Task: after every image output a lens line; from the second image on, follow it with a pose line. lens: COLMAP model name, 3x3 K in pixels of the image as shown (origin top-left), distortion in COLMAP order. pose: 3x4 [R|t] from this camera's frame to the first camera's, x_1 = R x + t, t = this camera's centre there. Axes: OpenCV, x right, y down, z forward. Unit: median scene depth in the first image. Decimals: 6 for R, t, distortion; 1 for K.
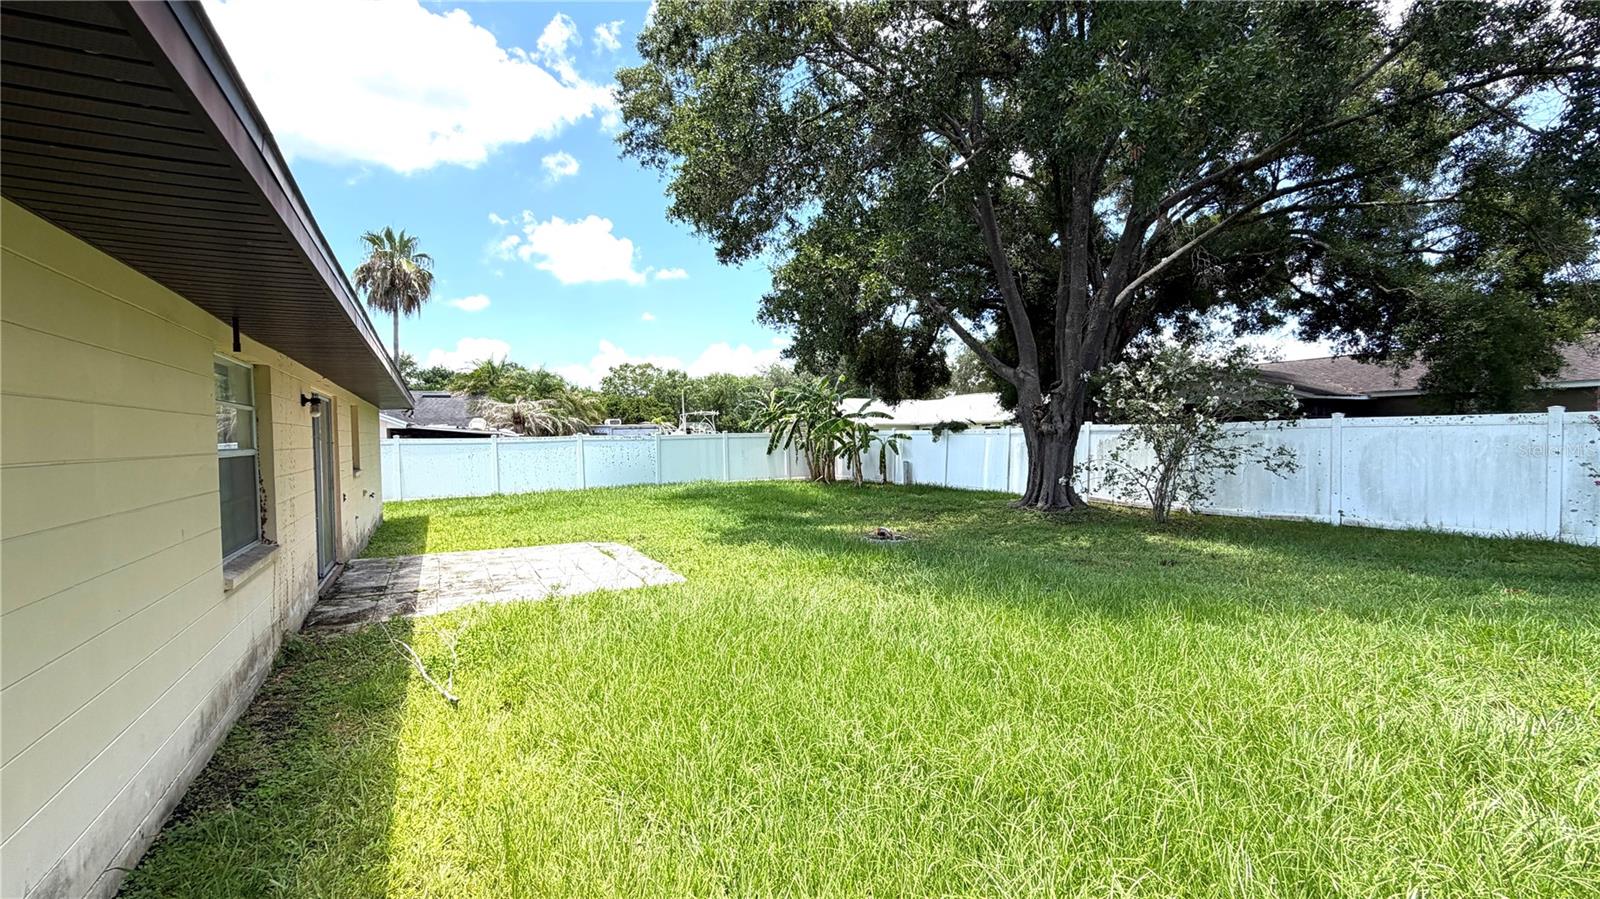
lens RADIAL K [[643.7, 0, 797.5], [0, 643.7, 445.9], [0, 0, 1]] dist [0.001763, 0.000032]
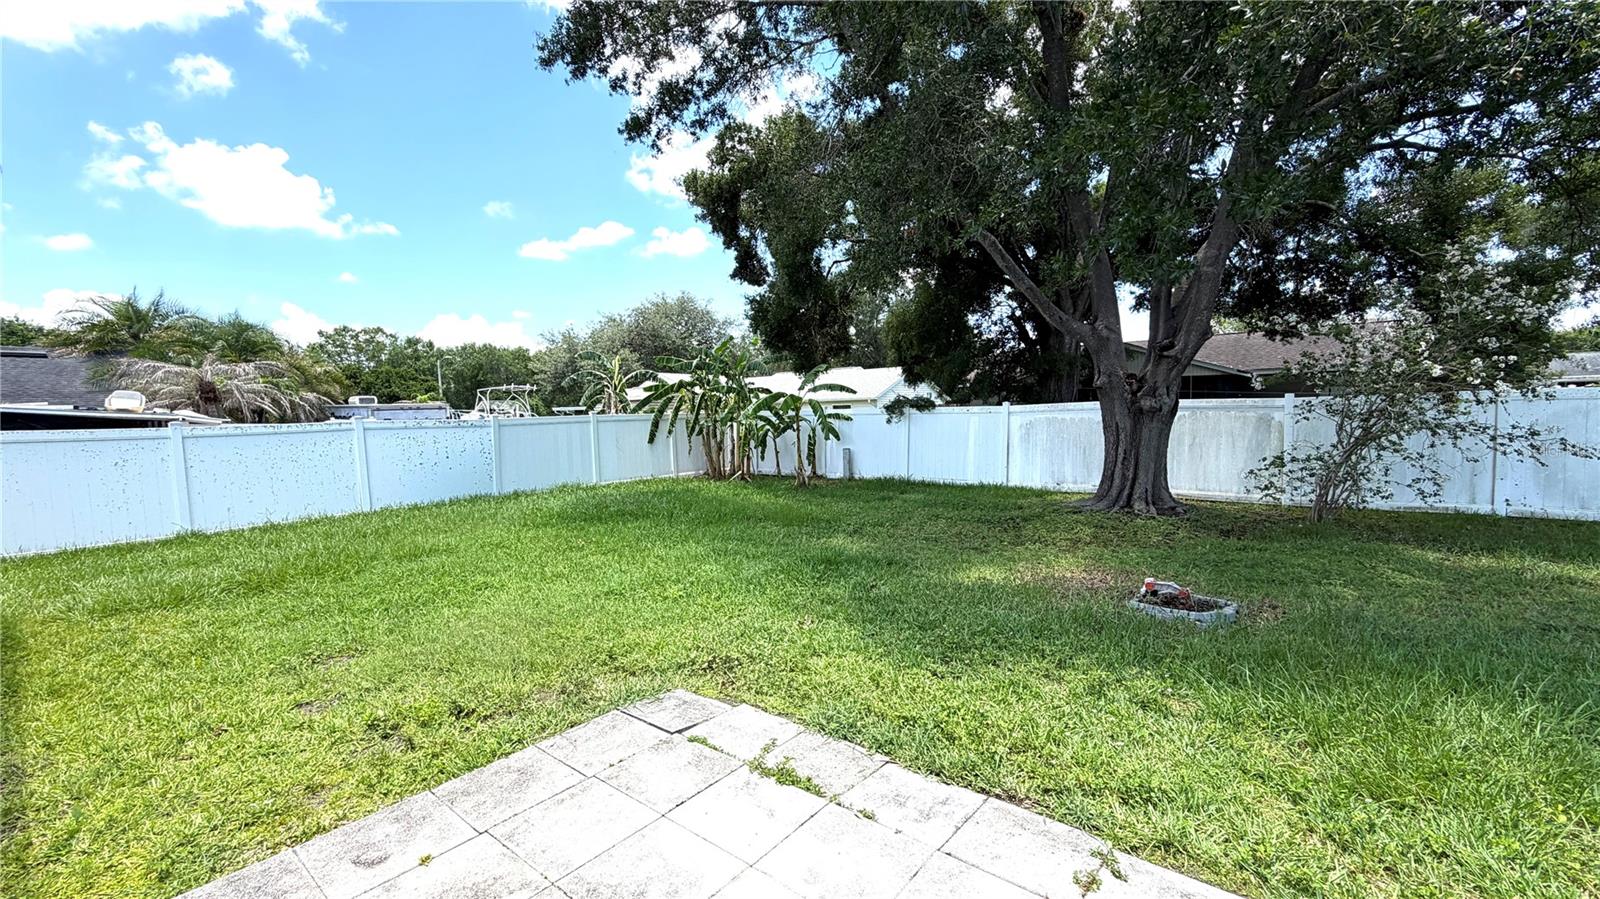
lens RADIAL K [[637.5, 0, 794.4], [0, 637.5, 449.5], [0, 0, 1]] dist [0.000782, -0.000180]
pose [[0.929628, -0.028234, 0.367416, -0.171122], [0.014950, 0.999129, 0.038953, -0.005963], [-0.368196, -0.030719, 0.929241, 0.292752]]
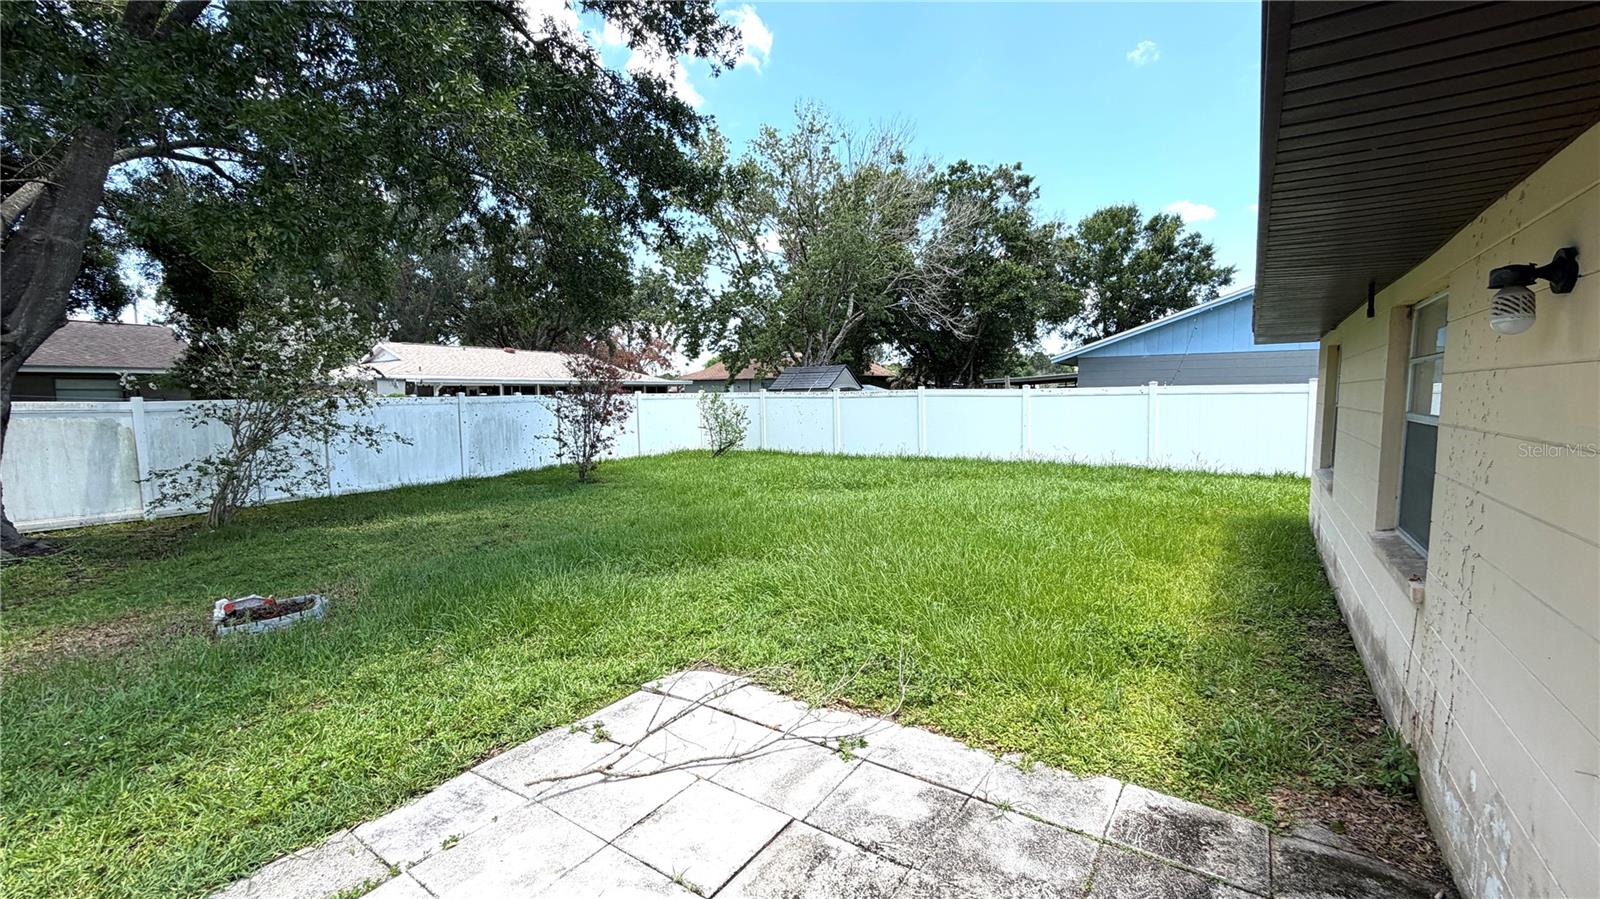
lens RADIAL K [[637.5, 0, 794.4], [0, 637.5, 449.5], [0, 0, 1]] dist [0.000782, -0.000180]
pose [[-0.417418, -0.056075, 0.906983, -0.237473], [0.033031, 0.996498, 0.076811, -0.006726], [-0.908114, 0.062021, -0.414104, 0.384153]]
